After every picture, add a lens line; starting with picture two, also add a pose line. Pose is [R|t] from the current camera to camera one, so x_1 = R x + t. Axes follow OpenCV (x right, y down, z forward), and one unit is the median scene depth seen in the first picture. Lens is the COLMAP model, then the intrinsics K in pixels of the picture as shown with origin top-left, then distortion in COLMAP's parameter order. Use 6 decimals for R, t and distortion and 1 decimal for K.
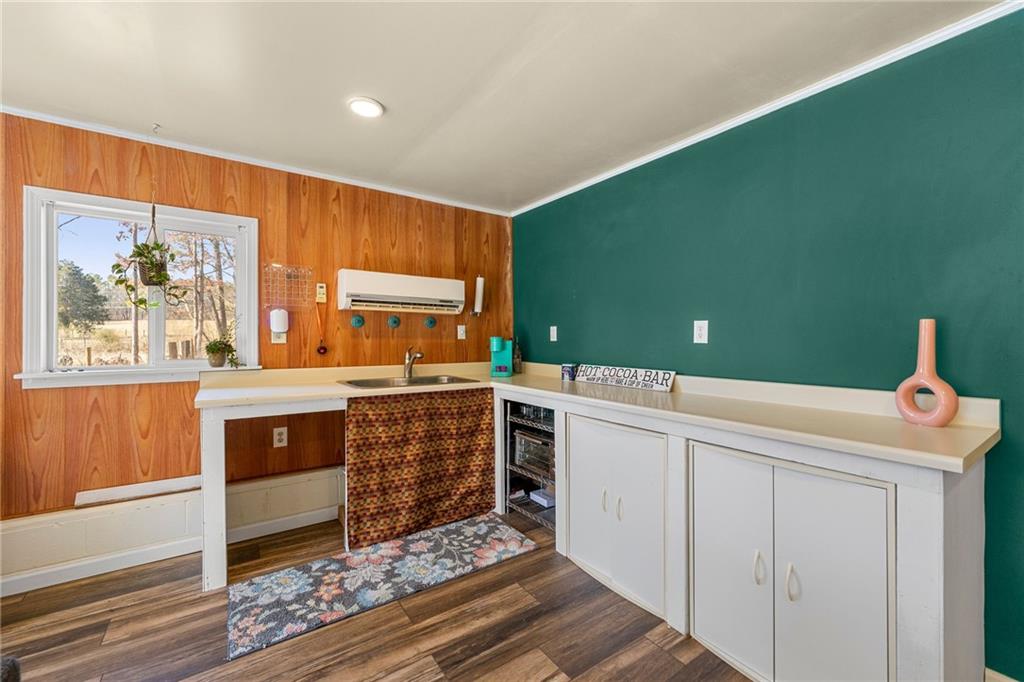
lens RADIAL K [[414.8, 0, 509.2], [0, 414.8, 339.1], [0, 0, 1]] dist [-0.002654, -0.000194]
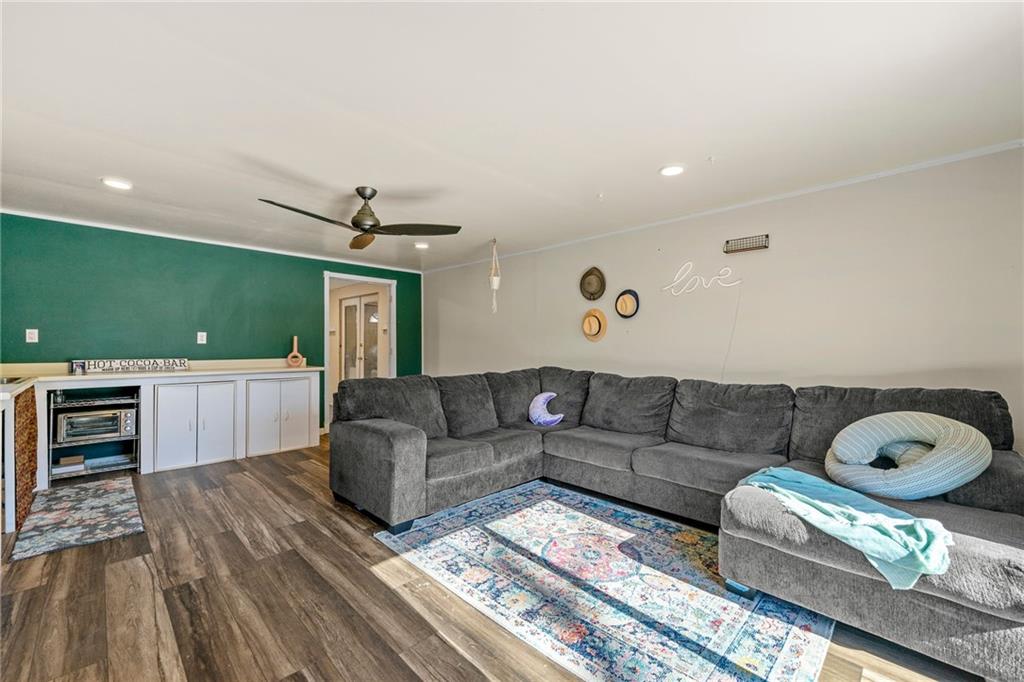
lens RADIAL K [[414.8, 0, 509.2], [0, 414.8, 339.1], [0, 0, 1]] dist [-0.002654, -0.000194]
pose [[-0.180525, 0.017876, 0.983408, -1.601368], [0.000122, 0.999835, -0.018152, 0.022574], [-0.983570, -0.003157, -0.180497, -0.085369]]
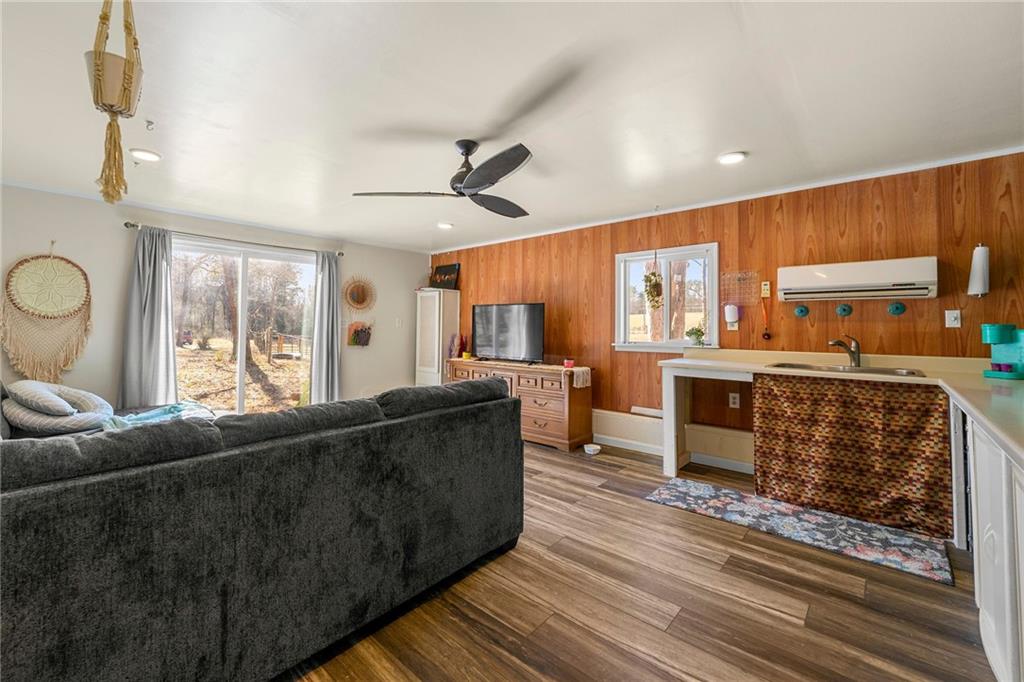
lens RADIAL K [[422.8, 0, 511.8], [0, 422.8, 314.2], [0, 0, 1]] dist [-0.001010, -0.000191]
pose [[0.248109, -0.030762, -0.968244, 0.639784], [-0.006166, 0.999425, -0.033333, 0.009125], [0.968713, 0.014240, 0.247777, -0.038878]]
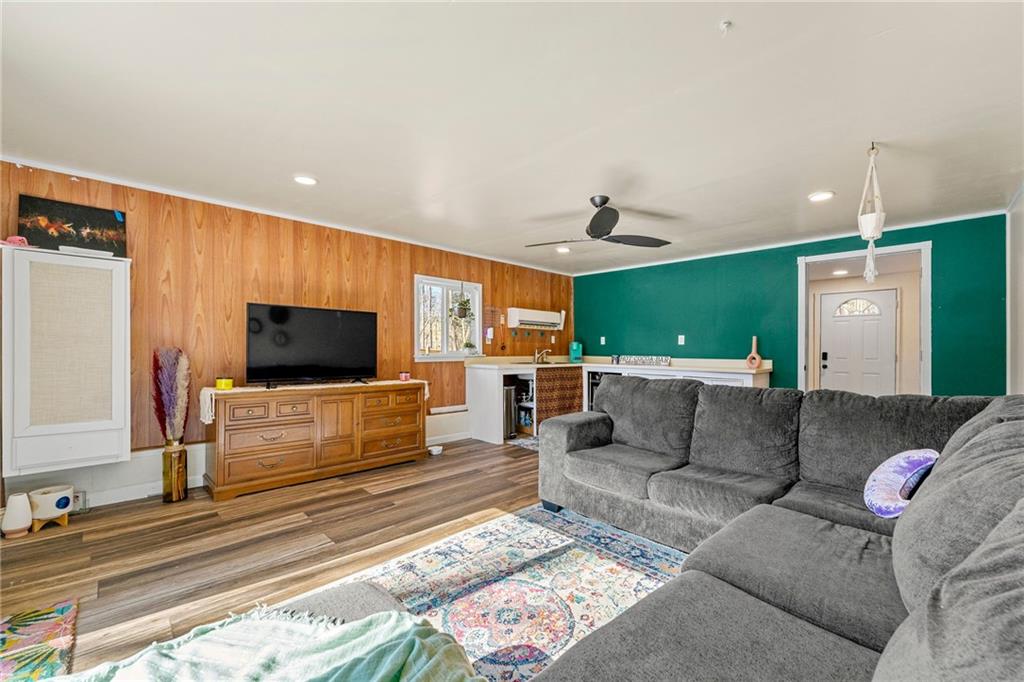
lens RADIAL K [[414.6, 0, 513.3], [0, 414.6, 347.7], [0, 0, 1]] dist [0.000893, 0.000067]
pose [[0.986230, 0.005869, 0.165276, -0.829537], [-0.005696, 0.999983, -0.001520, 0.033914], [-0.165282, 0.000558, 0.986246, -1.125290]]
